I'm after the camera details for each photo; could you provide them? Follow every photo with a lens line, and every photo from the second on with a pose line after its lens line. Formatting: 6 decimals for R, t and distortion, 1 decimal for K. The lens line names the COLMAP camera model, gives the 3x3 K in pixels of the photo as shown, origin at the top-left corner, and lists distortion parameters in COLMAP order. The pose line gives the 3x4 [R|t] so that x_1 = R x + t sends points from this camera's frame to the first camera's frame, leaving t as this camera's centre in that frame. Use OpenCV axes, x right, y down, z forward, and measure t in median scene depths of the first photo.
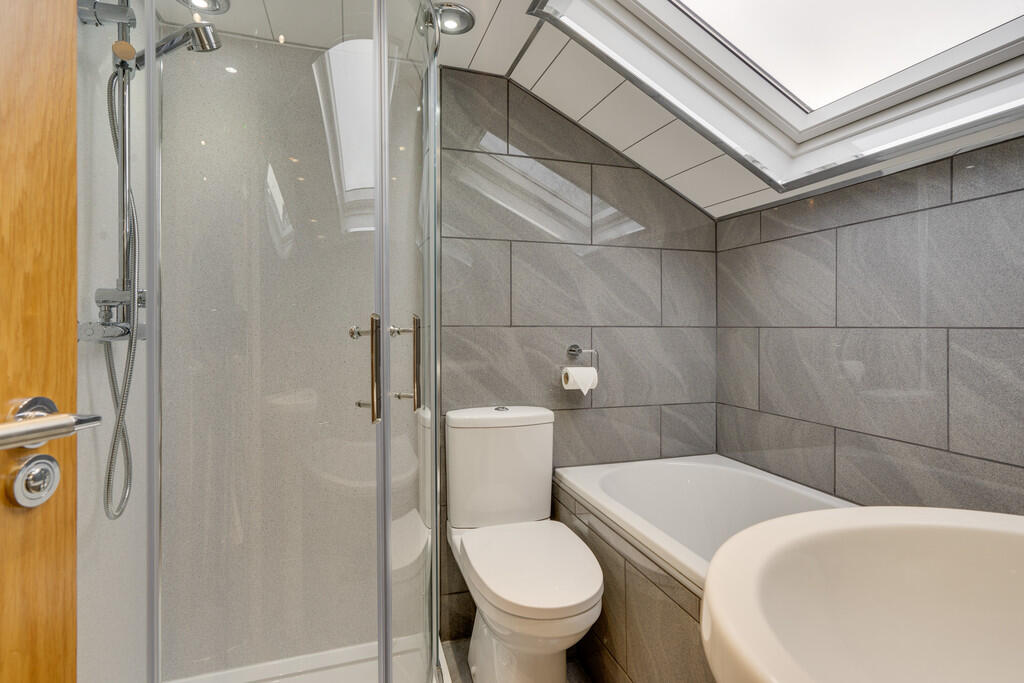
lens RADIAL K [[507.9, 0, 511.8], [0, 507.9, 323.5], [0, 0, 1]] dist [-0.000772, 0.000098]
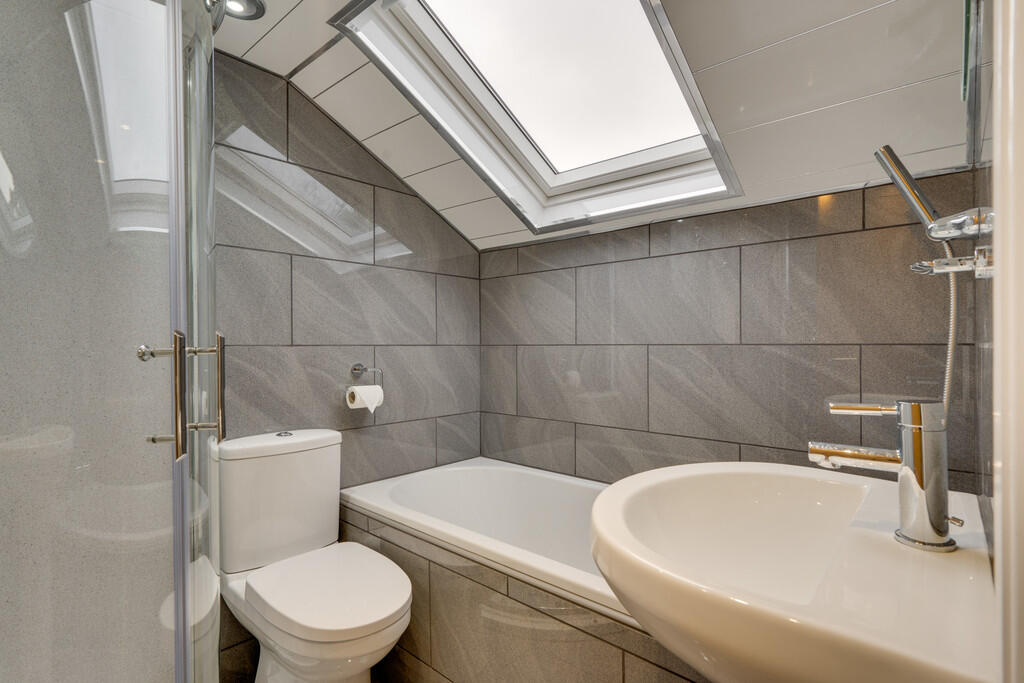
lens RADIAL K [[501.3, 0, 512.0], [0, 501.3, 341.5], [0, 0, 1]] dist [0.002128, 0.000093]
pose [[0.858689, -0.001273, 0.512496, -0.127390], [0.002257, 0.999997, -0.001299, 0.000150], [-0.512492, 0.002272, 0.858689, -0.003741]]
